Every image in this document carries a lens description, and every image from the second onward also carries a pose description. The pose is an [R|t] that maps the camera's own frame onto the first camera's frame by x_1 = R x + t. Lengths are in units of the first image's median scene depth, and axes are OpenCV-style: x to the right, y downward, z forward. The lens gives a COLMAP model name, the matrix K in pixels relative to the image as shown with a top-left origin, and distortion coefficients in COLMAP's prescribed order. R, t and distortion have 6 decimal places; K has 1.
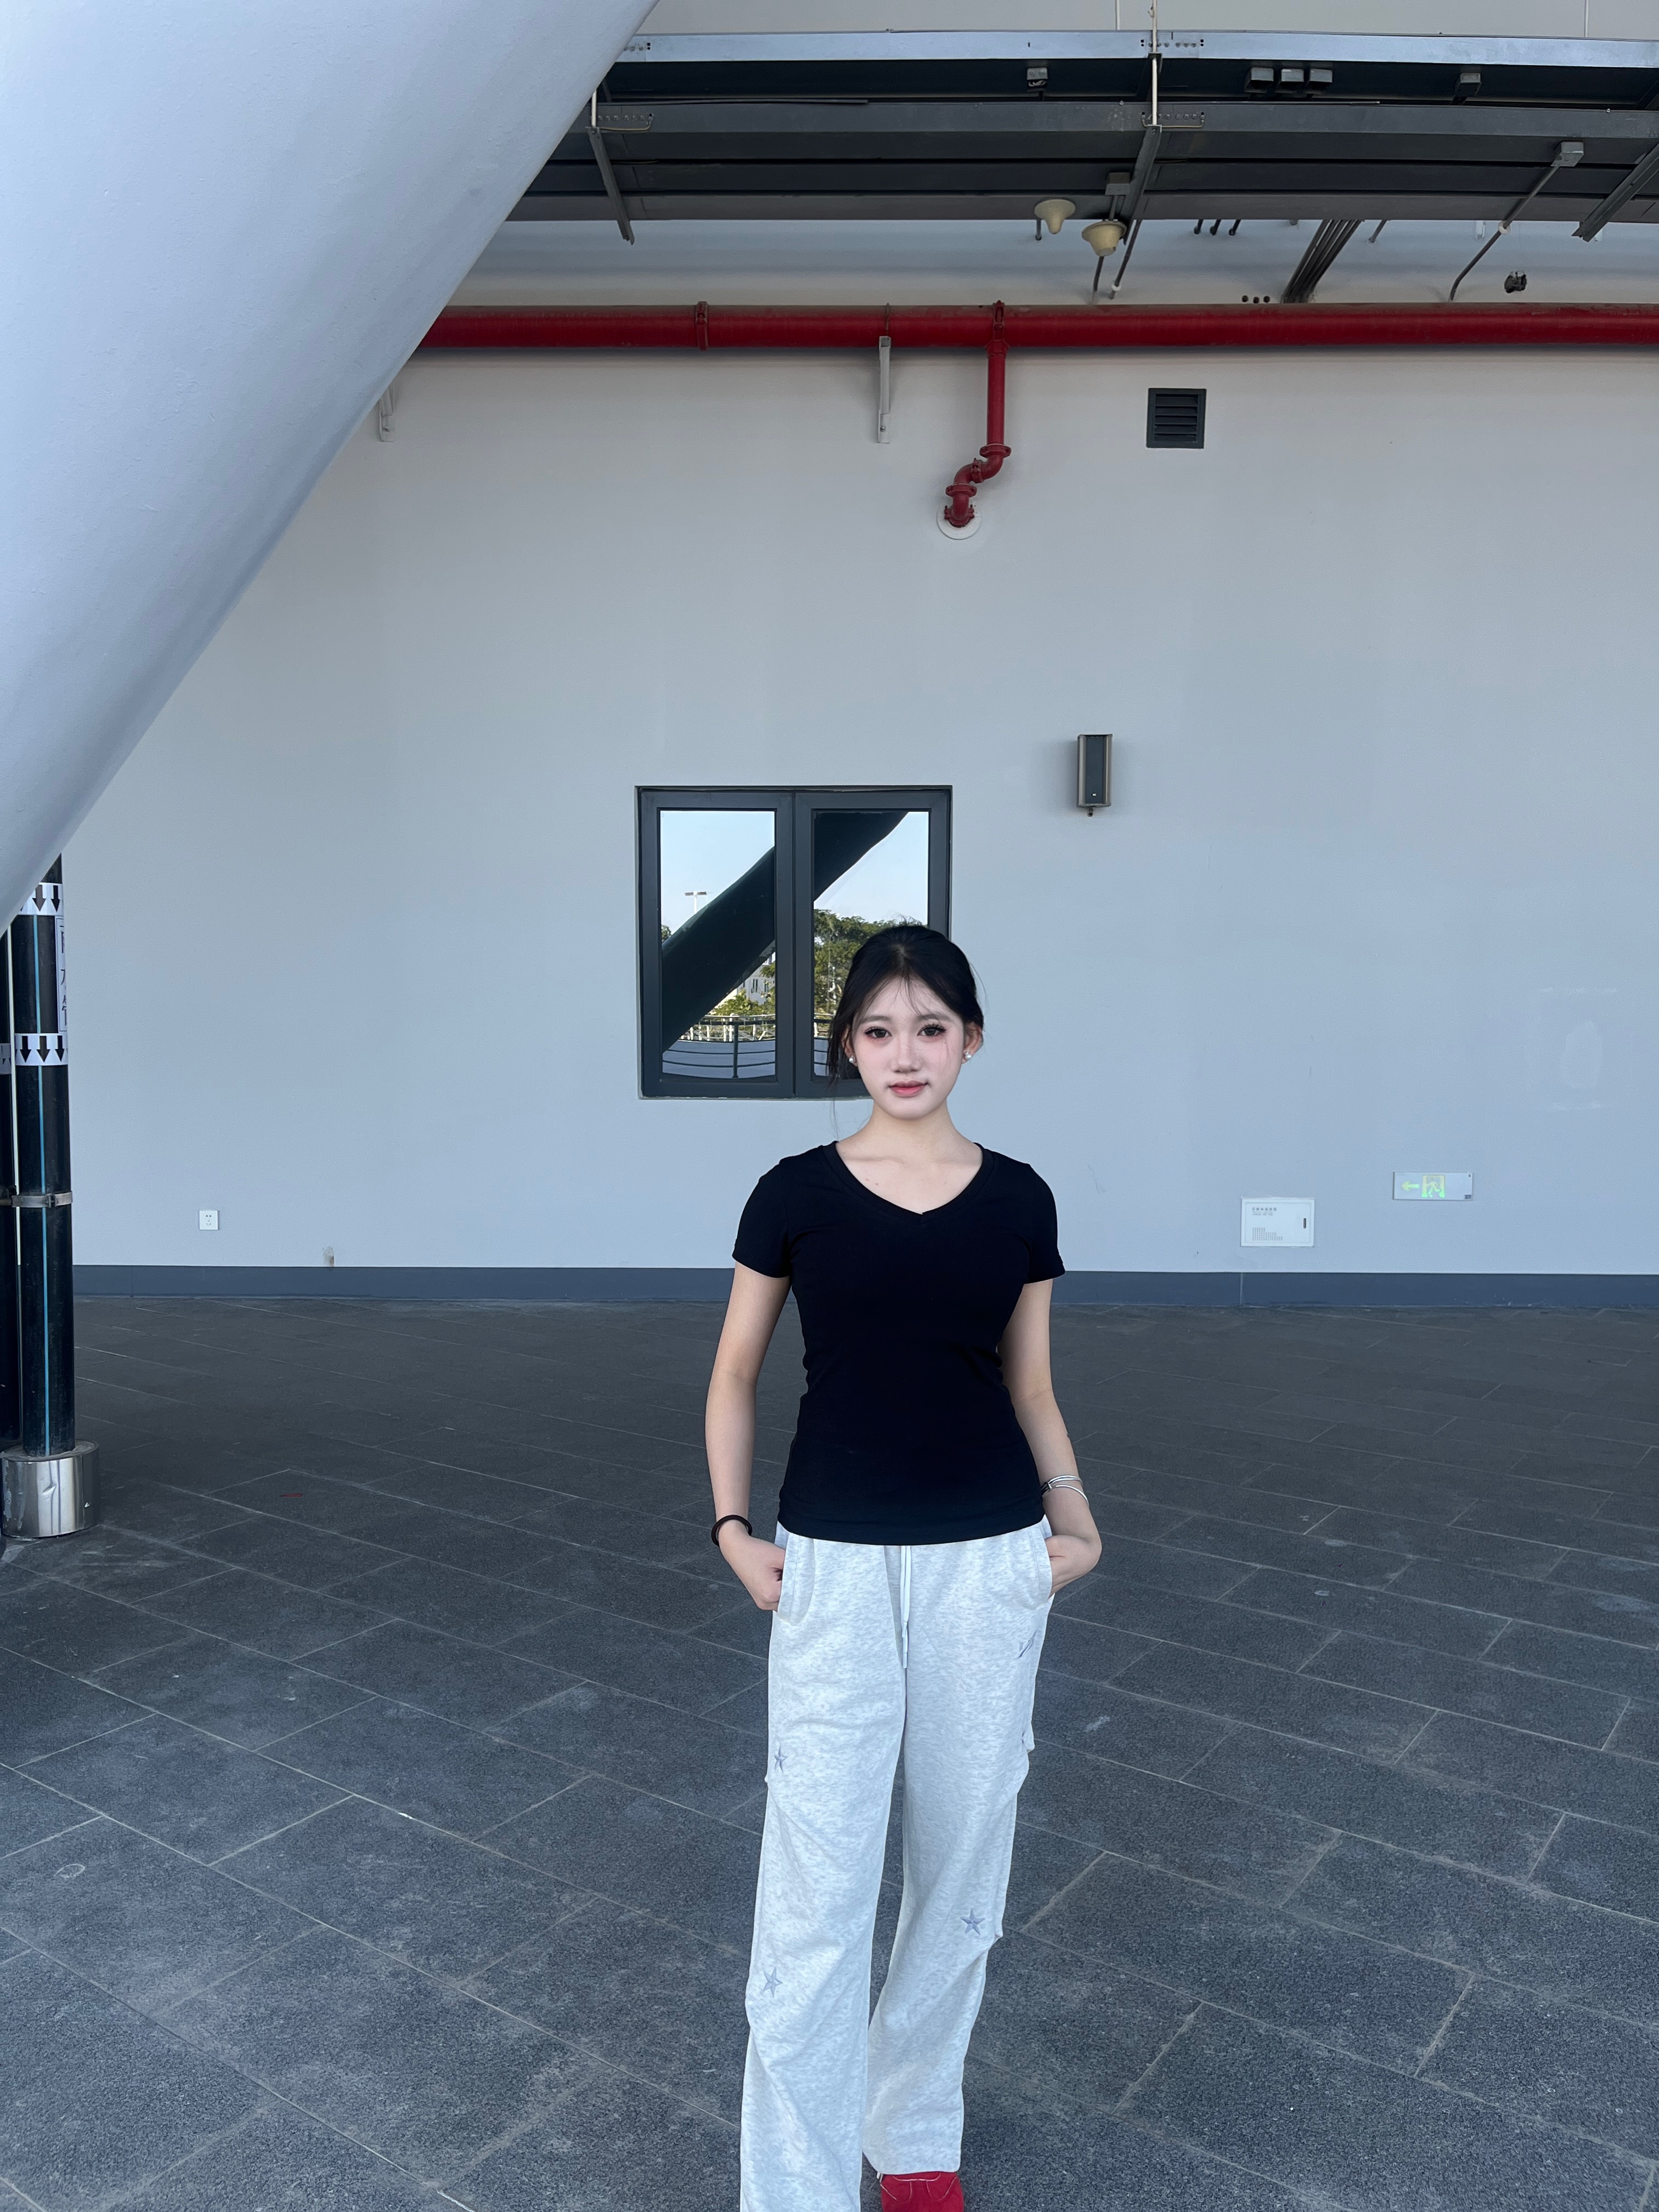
lens RADIAL K [[1681.9, 0, 832.9], [0, 1681.9, 1117.3], [0, 0, 1]] dist [0.067250, -0.099407]
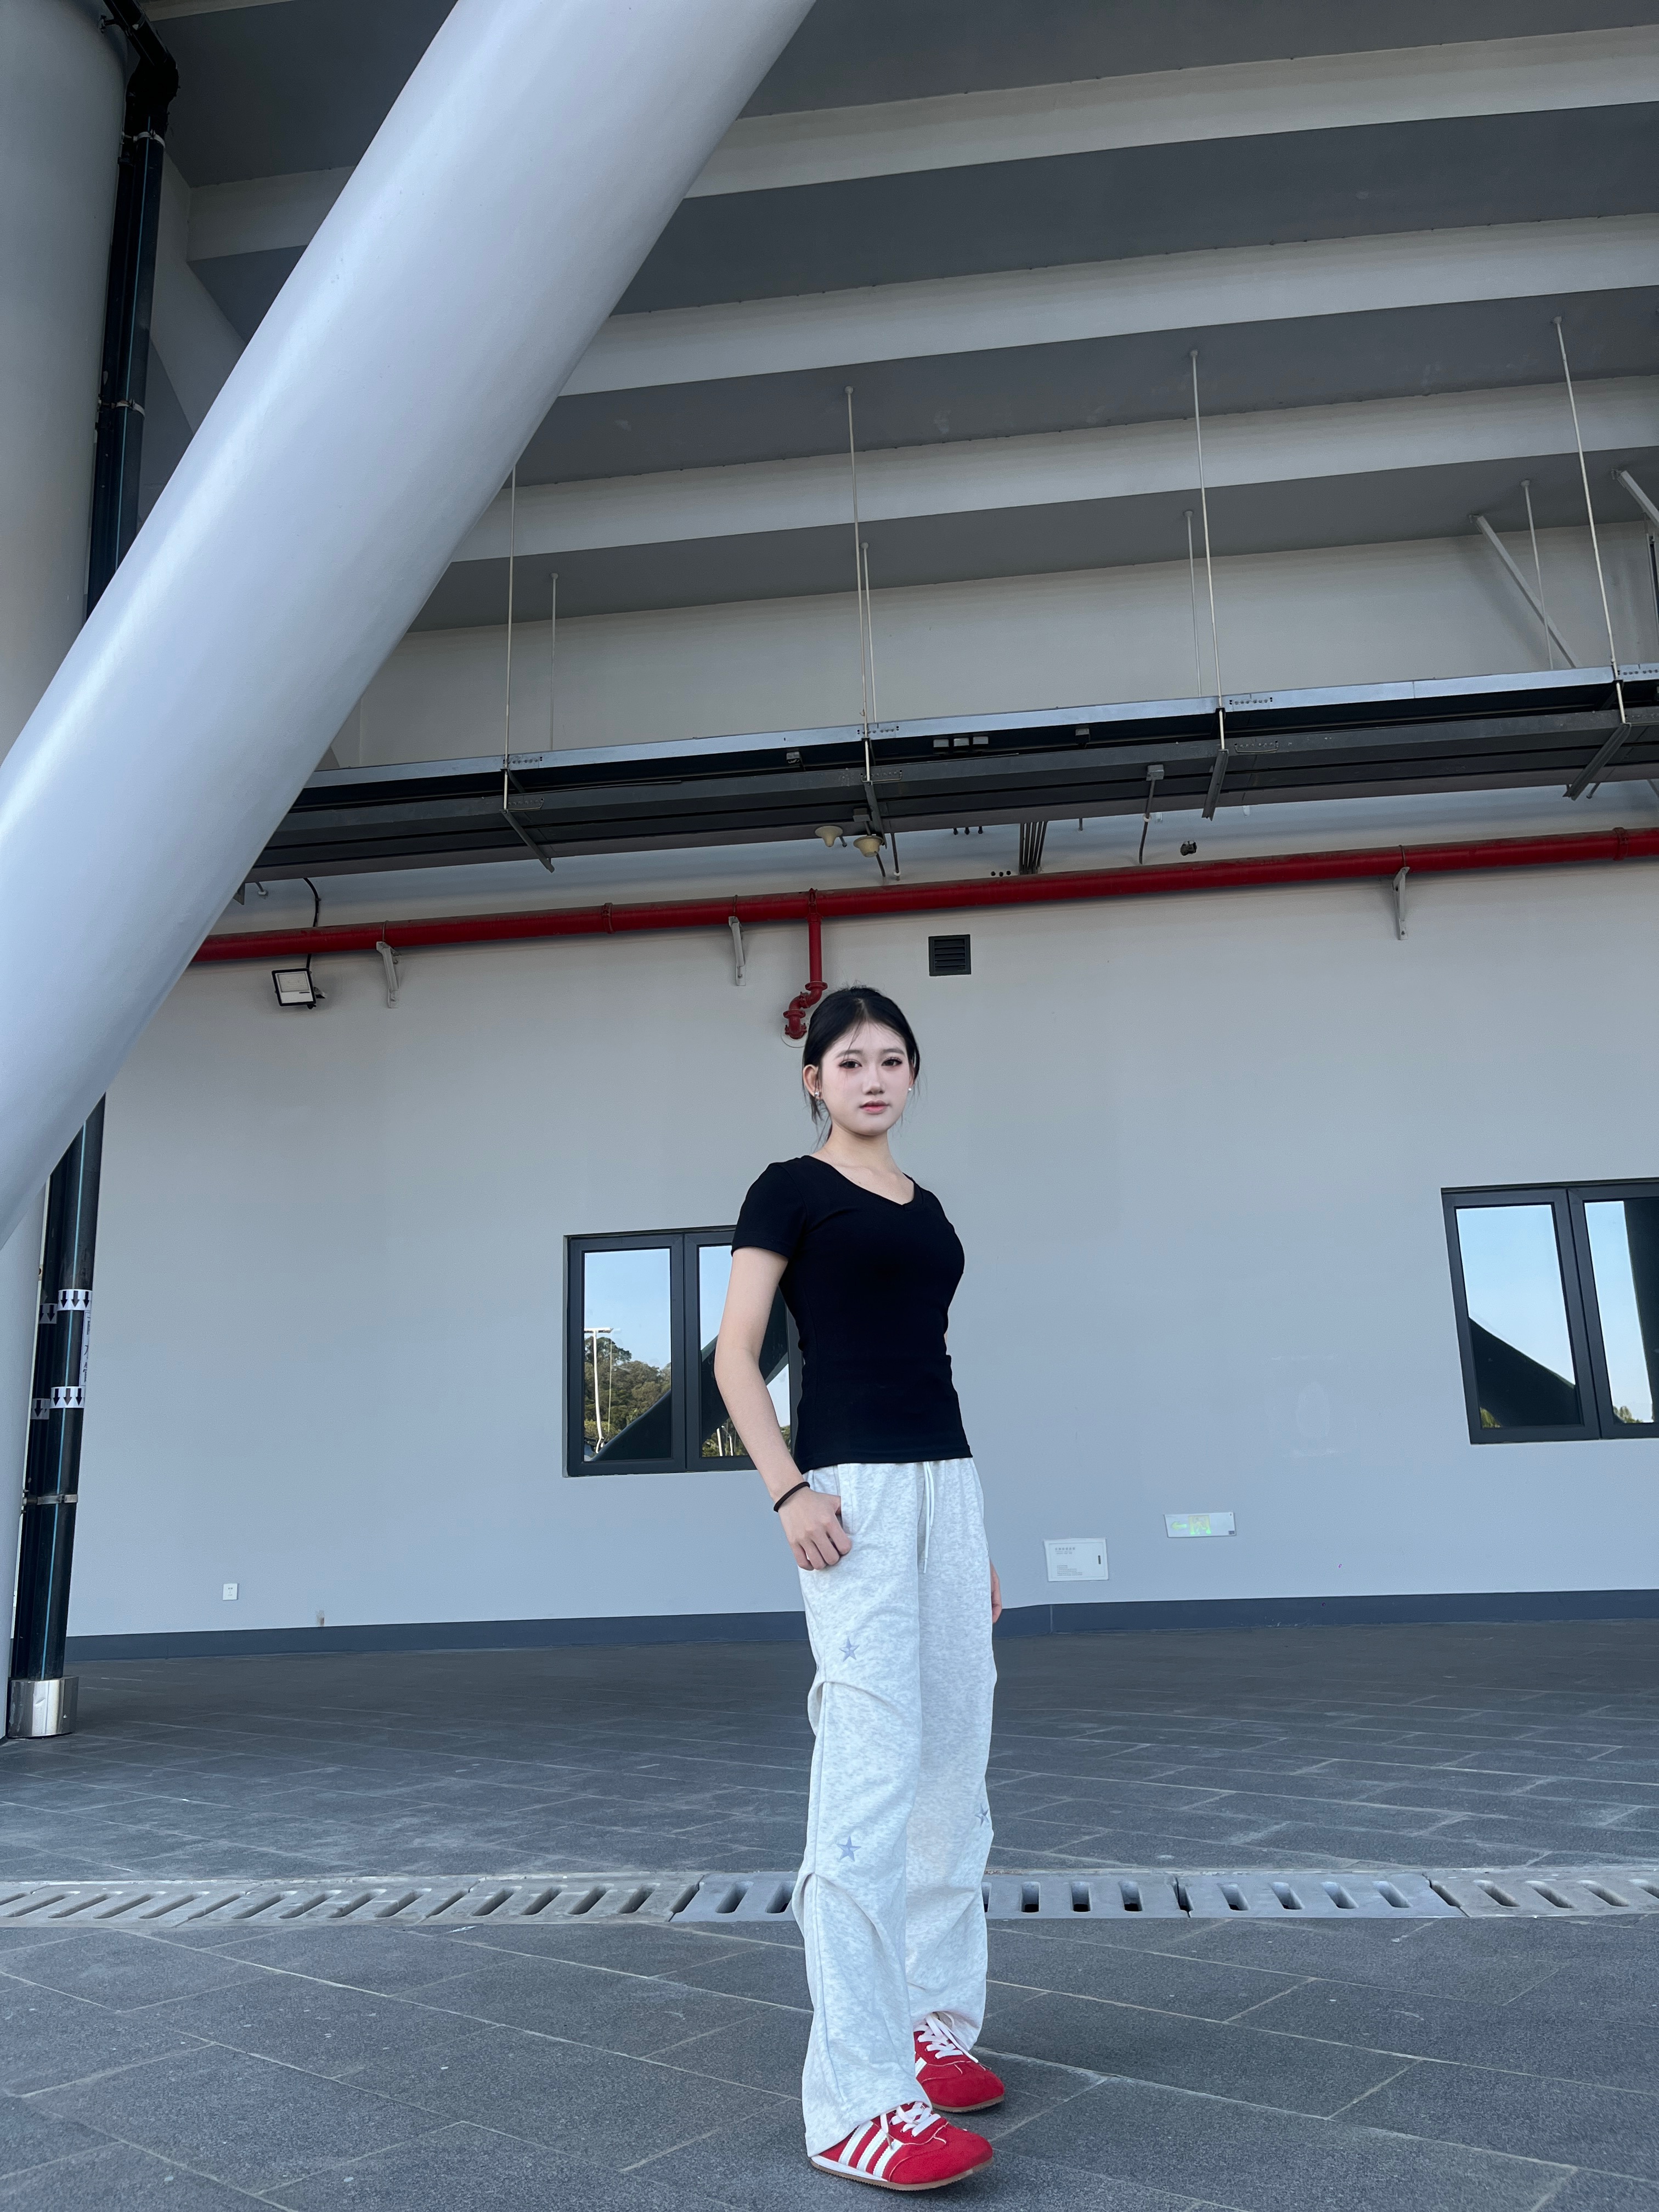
lens RADIAL K [[1688.1, 0, 828.7], [0, 1688.1, 1112.3], [0, 0, 1]] dist [0.059743, -0.072794]
pose [[0.994328, -0.059089, -0.088436, 0.269809], [0.030337, 0.954500, -0.296664, 0.140249], [0.101941, 0.292298, 0.950878, -0.341896]]
